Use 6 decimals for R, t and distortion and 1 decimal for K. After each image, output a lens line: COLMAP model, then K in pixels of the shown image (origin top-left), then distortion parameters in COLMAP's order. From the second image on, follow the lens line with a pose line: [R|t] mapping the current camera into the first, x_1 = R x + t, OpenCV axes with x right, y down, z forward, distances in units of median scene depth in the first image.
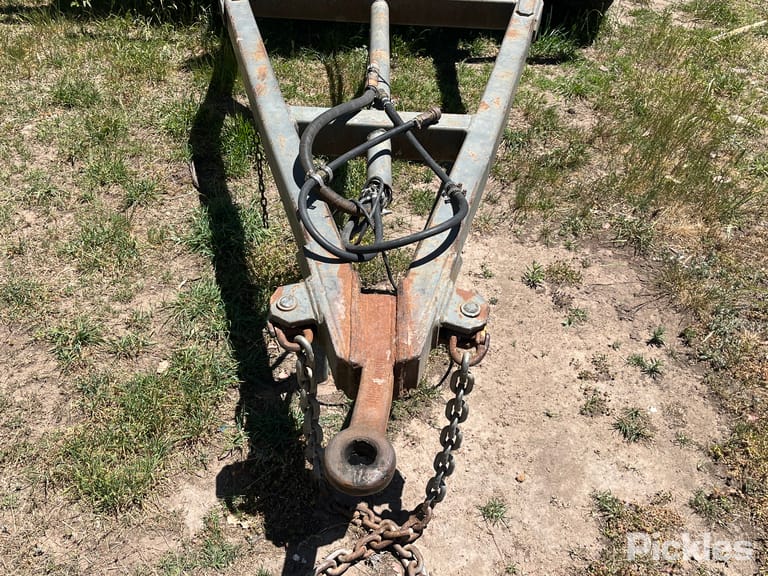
lens RADIAL K [[748.6, 0, 384.0], [0, 748.6, 288.0], [0, 0, 1]] dist [0.075352, -0.096425]
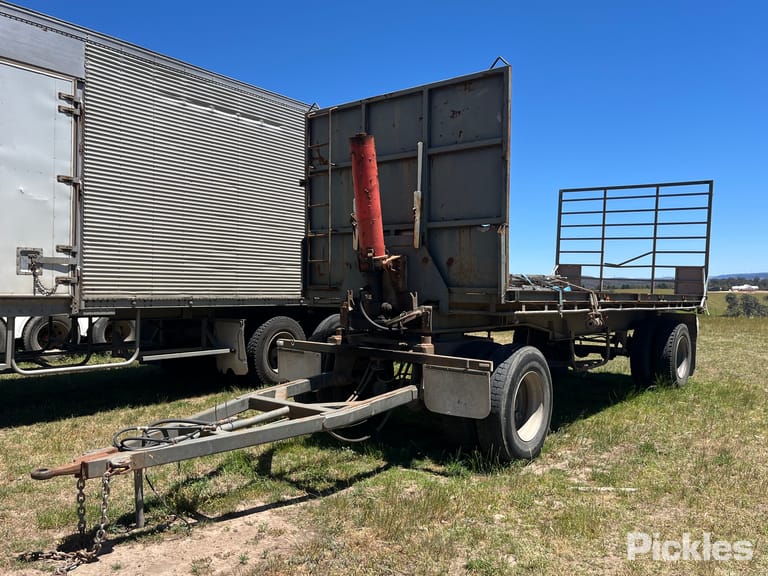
lens RADIAL K [[639.2, 0, 384.0], [0, 639.2, 288.0], [0, 0, 1]] dist [0.041757, -0.012740]
pose [[0.788257, -0.032268, -0.614499, 1.678470], [-0.374962, 0.766620, -0.521245, 0.293613], [0.487907, 0.641289, 0.592195, -0.293050]]
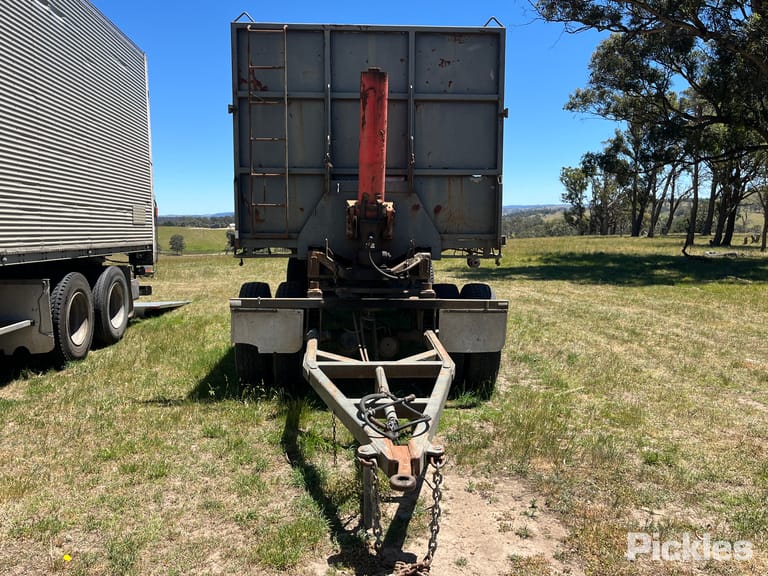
lens RADIAL K [[639.2, 0, 384.0], [0, 639.2, 288.0], [0, 0, 1]] dist [0.041757, -0.012740]
pose [[0.996333, -0.048475, 0.070505, -0.126945], [0.079677, 0.825973, -0.558051, 0.517169], [-0.031184, 0.561622, 0.826806, -0.725933]]
